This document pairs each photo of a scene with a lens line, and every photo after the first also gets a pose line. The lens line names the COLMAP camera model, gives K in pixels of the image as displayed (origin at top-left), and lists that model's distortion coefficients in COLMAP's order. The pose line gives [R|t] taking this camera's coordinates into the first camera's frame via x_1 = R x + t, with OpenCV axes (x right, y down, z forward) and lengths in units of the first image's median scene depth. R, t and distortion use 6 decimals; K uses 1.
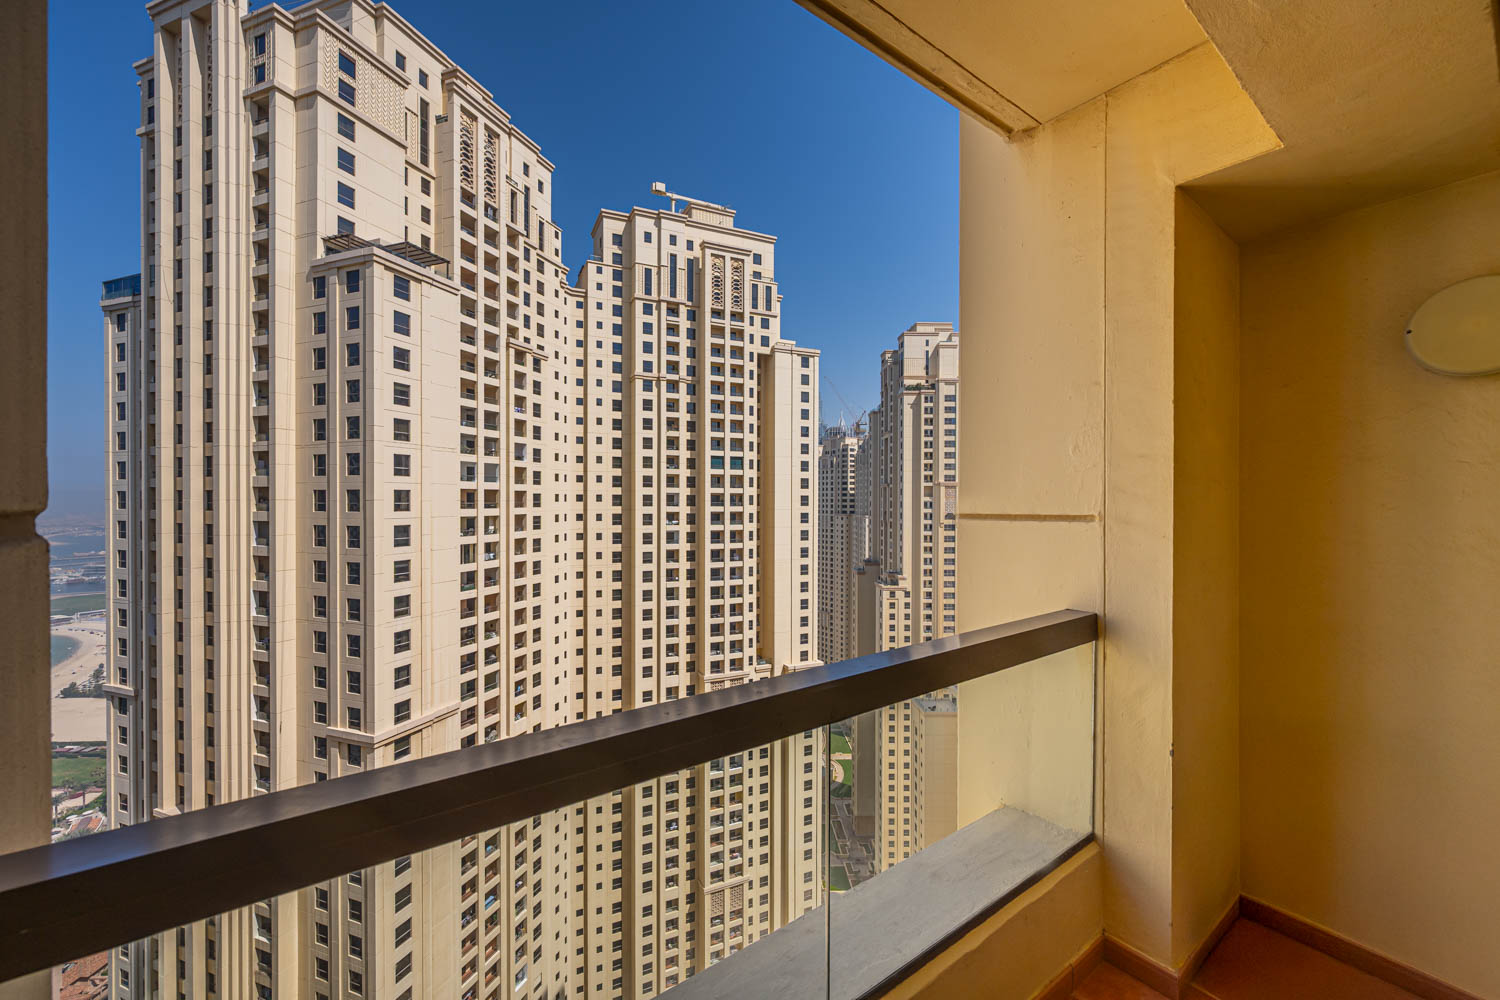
lens RADIAL K [[593.8, 0, 751.6], [0, 593.8, 501.9], [0, 0, 1]] dist [-0.000631, -0.000031]
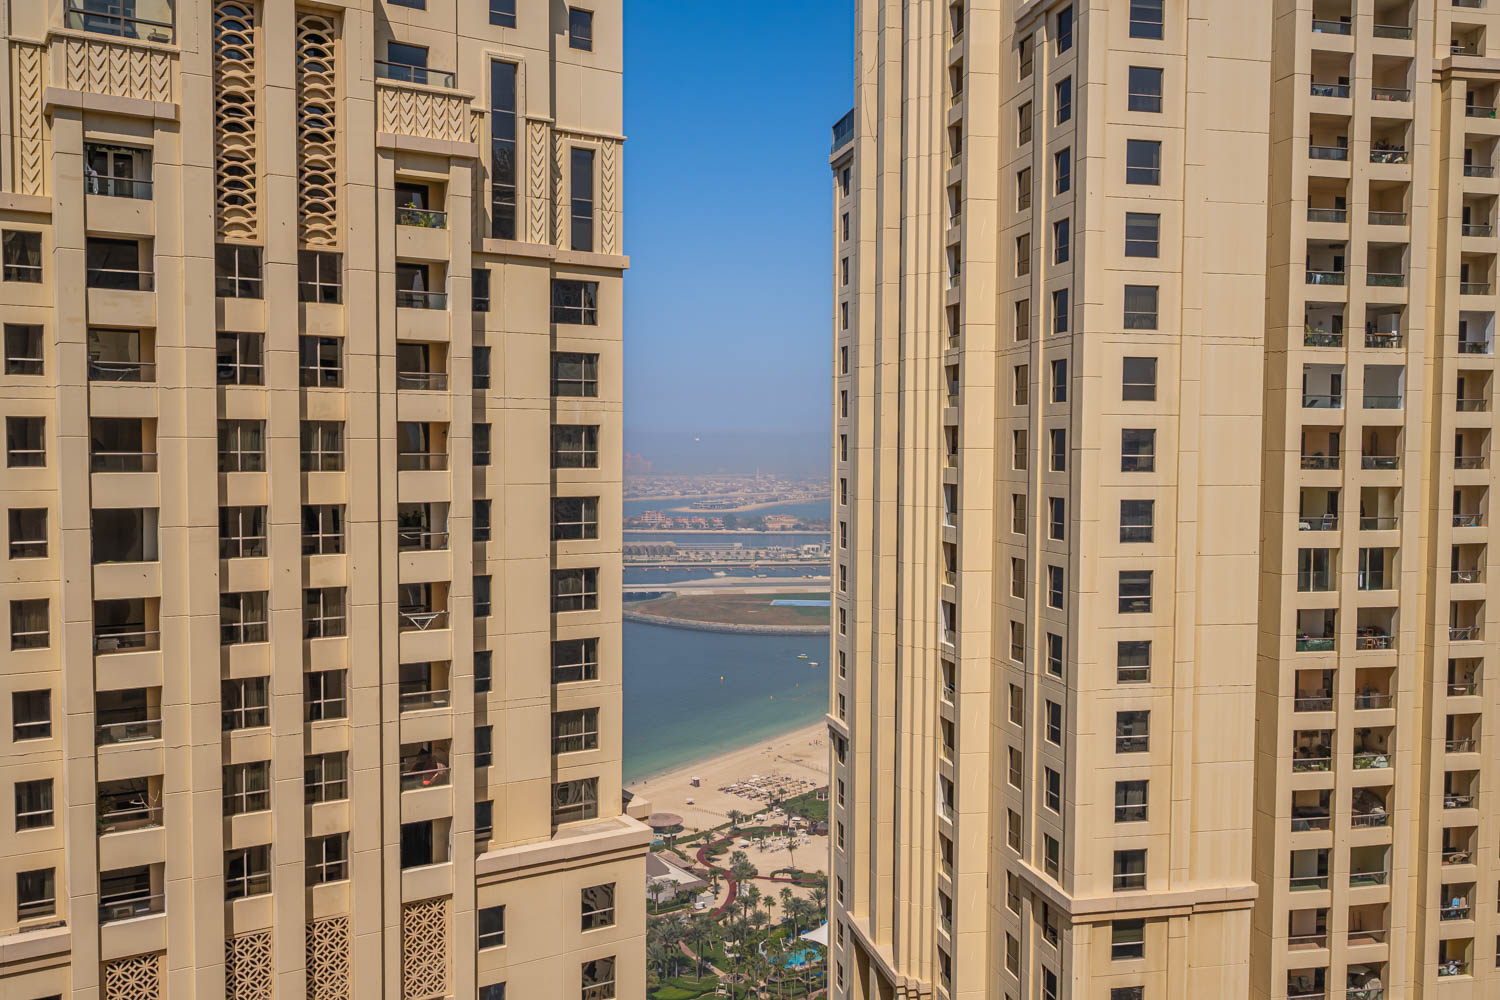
lens RADIAL K [[1286.3, 0, 688.0], [0, 1286.3, 503.2], [0, 0, 1]] dist [0.001519, 0.000234]
pose [[0.527822, 0.039960, -0.848415, 0.197736], [-0.007234, 0.999068, 0.042556, -0.001475], [0.849324, -0.016324, 0.527619, 0.173060]]
